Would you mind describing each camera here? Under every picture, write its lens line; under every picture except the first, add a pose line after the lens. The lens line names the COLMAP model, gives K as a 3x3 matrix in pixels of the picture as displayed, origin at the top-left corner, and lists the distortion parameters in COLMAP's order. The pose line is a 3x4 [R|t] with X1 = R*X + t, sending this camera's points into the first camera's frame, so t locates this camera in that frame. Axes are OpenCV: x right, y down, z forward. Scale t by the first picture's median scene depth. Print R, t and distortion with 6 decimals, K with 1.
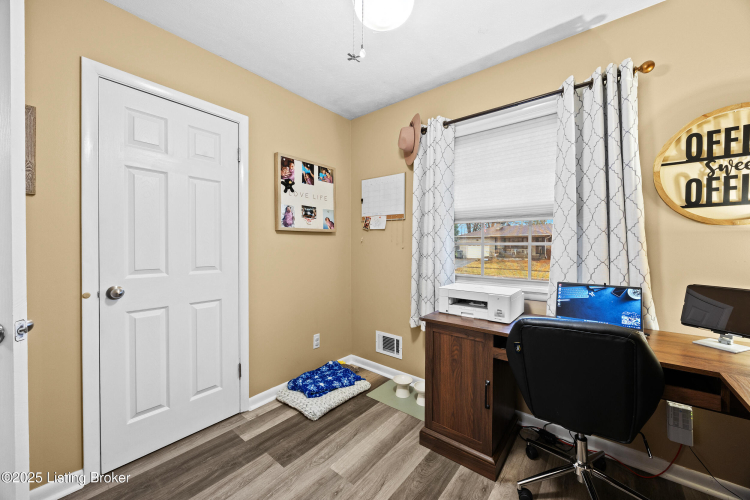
lens RADIAL K [[286.8, 0, 378.3], [0, 286.8, 247.0], [0, 0, 1]] dist [0.001235, -0.000141]
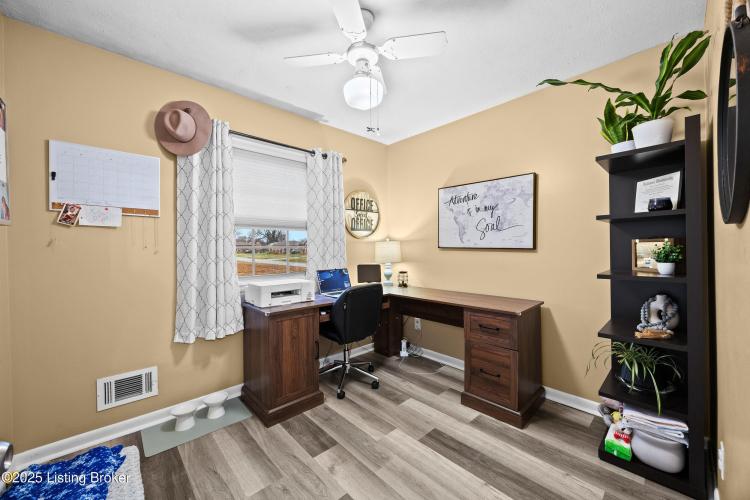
lens RADIAL K [[286.8, 0, 379.8], [0, 286.8, 247.2], [0, 0, 1]] dist [0.001235, -0.000141]
pose [[0.129387, -0.002113, 0.991592, -0.903840], [0.014969, 0.999888, 0.000178, -0.004915], [-0.991481, 0.014820, 0.129405, 0.420464]]
